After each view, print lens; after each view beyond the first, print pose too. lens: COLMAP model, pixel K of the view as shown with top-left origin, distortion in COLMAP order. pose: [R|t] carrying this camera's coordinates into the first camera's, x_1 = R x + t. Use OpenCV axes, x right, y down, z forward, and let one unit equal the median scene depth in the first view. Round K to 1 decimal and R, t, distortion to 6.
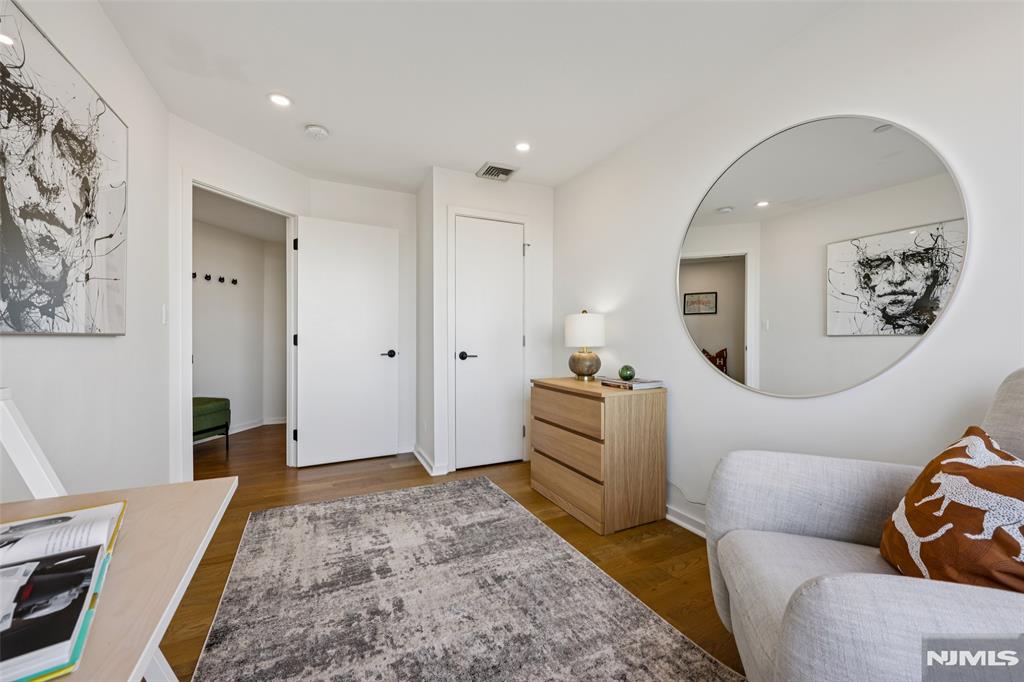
lens RADIAL K [[410.7, 0, 517.9], [0, 410.7, 335.4], [0, 0, 1]] dist [0.001119, 0.000135]
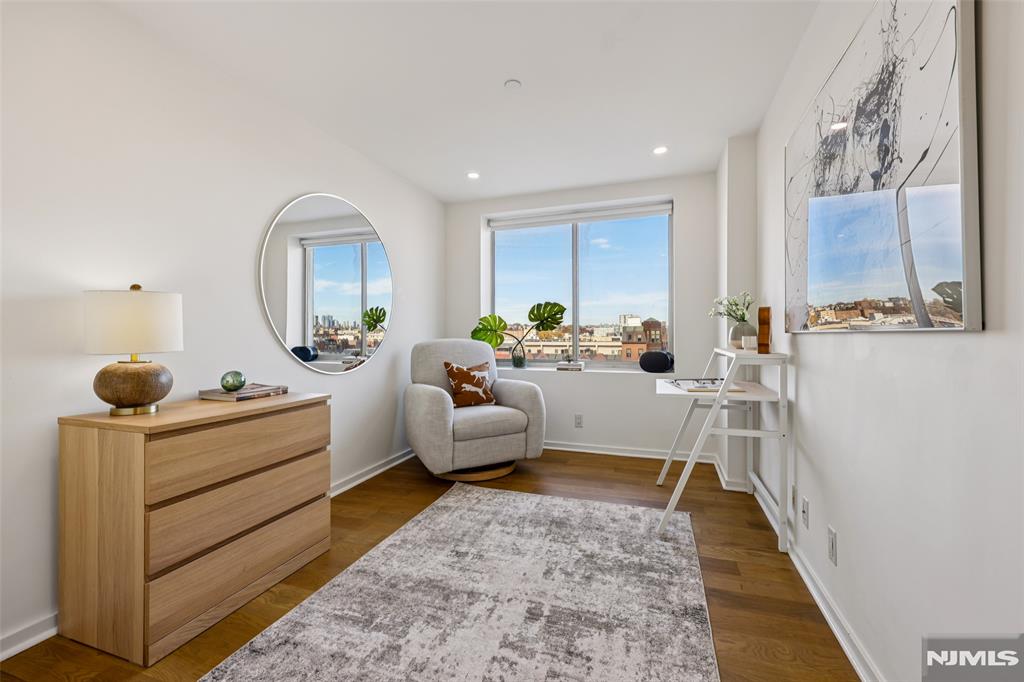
lens RADIAL K [[410.7, 0, 517.9], [0, 410.7, 335.4], [0, 0, 1]] dist [0.001119, 0.000135]
pose [[-0.704166, 0.003058, 0.710028, -0.914465], [0.000049, 0.999991, -0.004259, 0.014396], [-0.710035, -0.002964, -0.704160, 1.645822]]
